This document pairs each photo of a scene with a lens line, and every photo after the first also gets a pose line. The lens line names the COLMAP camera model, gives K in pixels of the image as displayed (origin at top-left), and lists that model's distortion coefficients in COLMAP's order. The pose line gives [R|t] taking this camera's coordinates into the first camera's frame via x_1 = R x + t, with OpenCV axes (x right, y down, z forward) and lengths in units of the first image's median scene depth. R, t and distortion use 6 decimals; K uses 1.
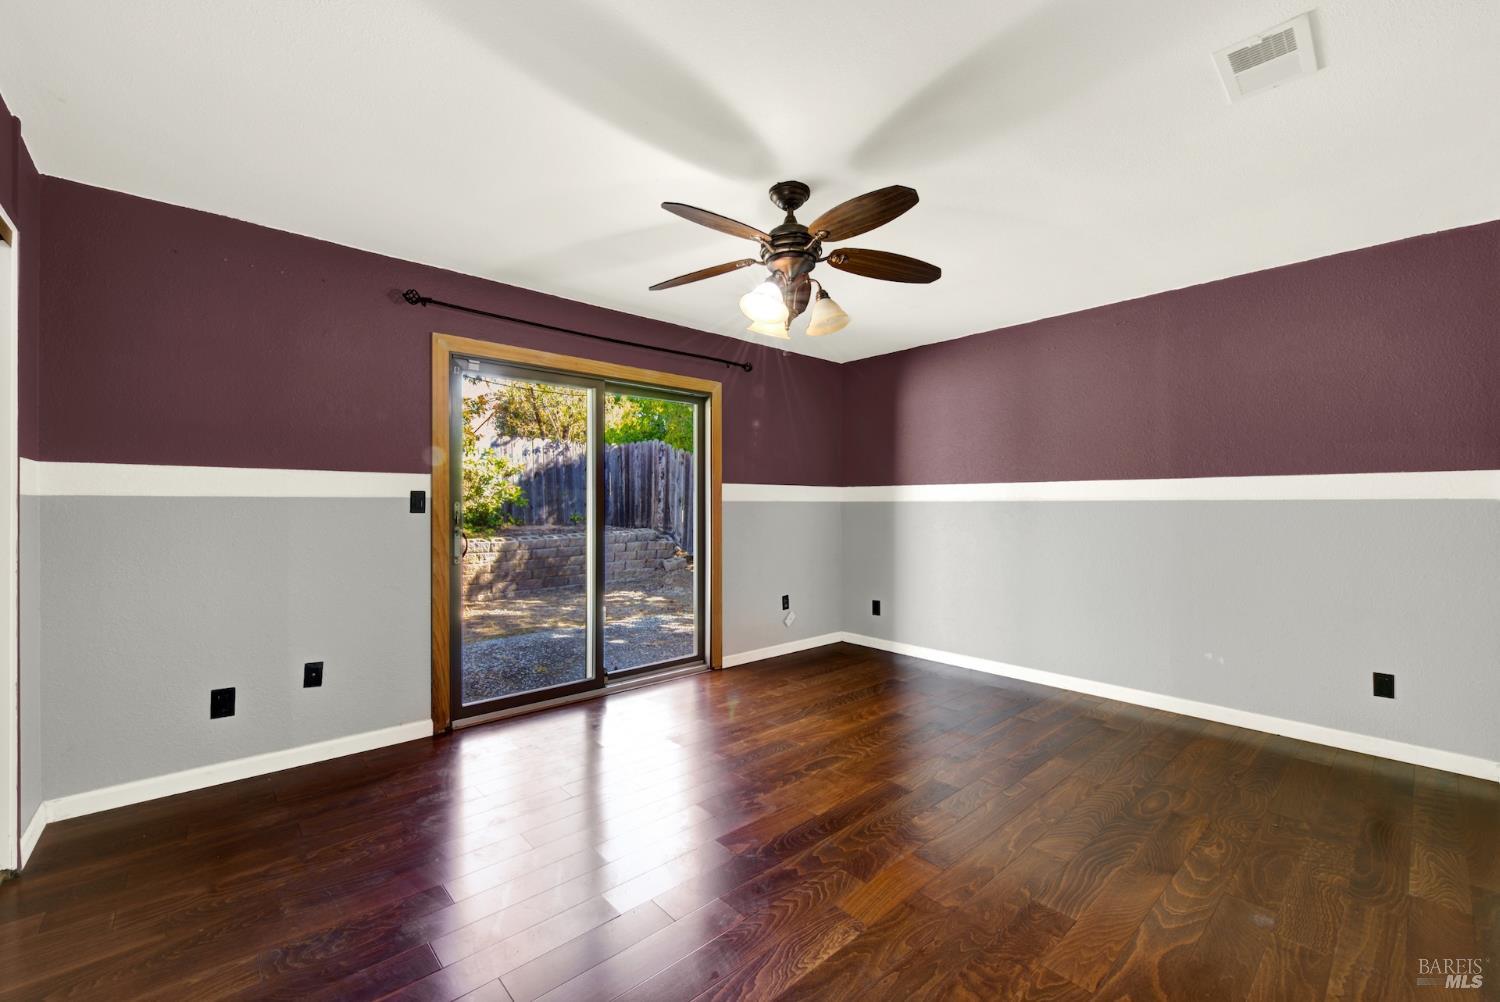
lens RADIAL K [[602.5, 0, 754.2], [0, 602.5, 501.9], [0, 0, 1]] dist [-0.001579, -0.000413]
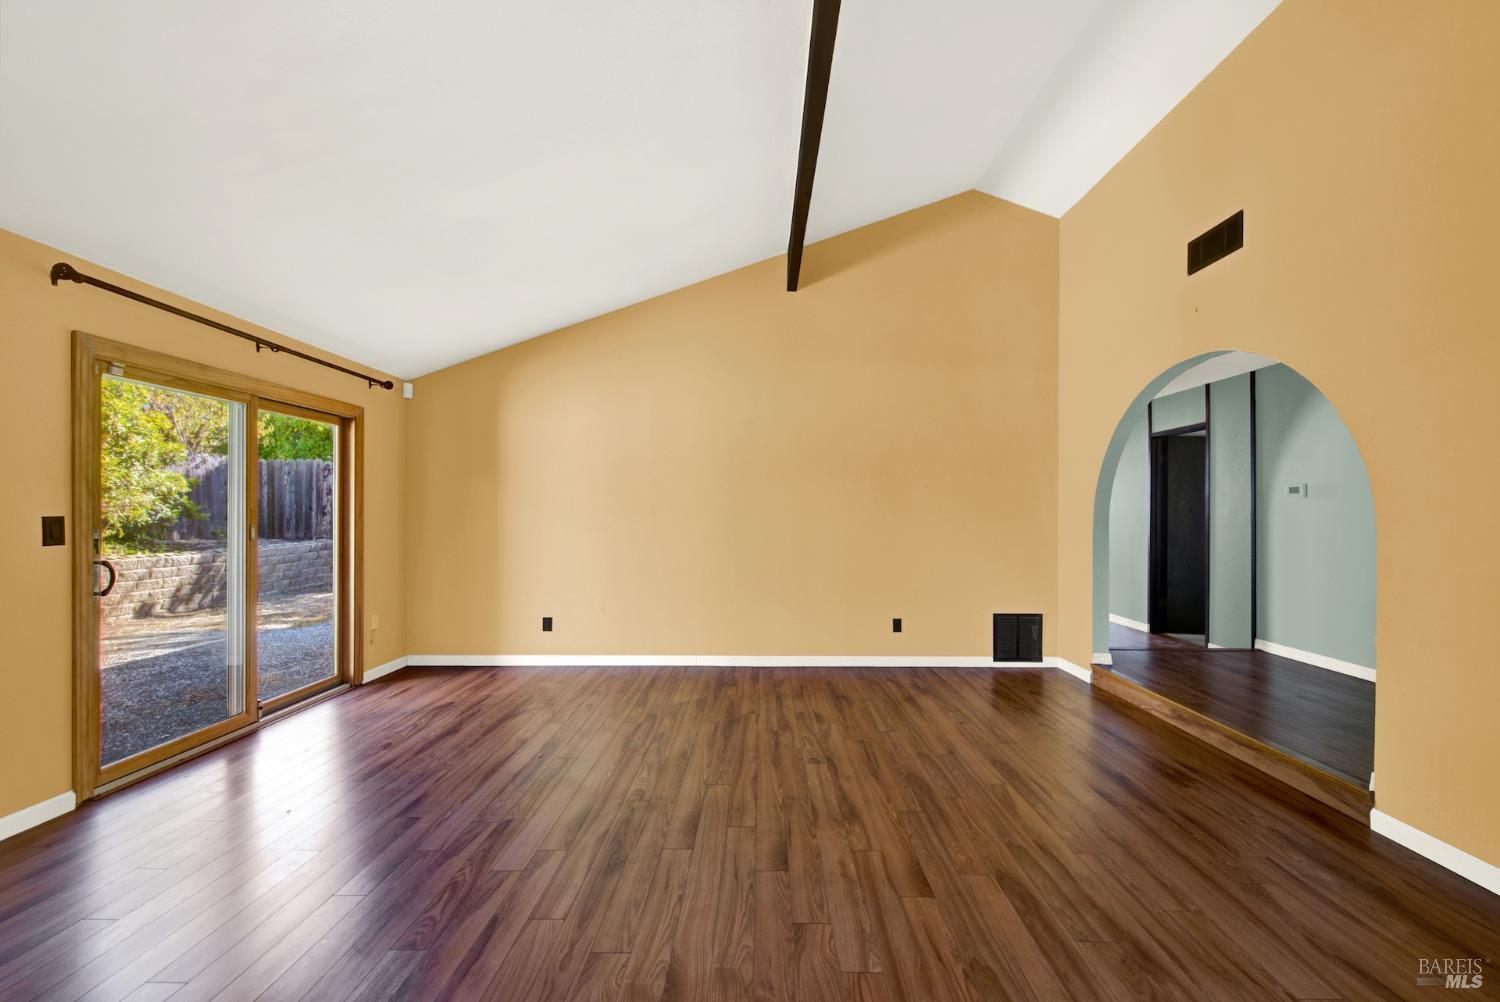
lens RADIAL K [[602.5, 0, 754.2], [0, 602.5, 501.9], [0, 0, 1]] dist [-0.001579, -0.000413]
pose [[0.707992, 0.003766, 0.706210, -0.357589], [-0.001459, 0.999991, -0.003870, -0.028384], [-0.706219, 0.001710, 0.707992, -0.198308]]
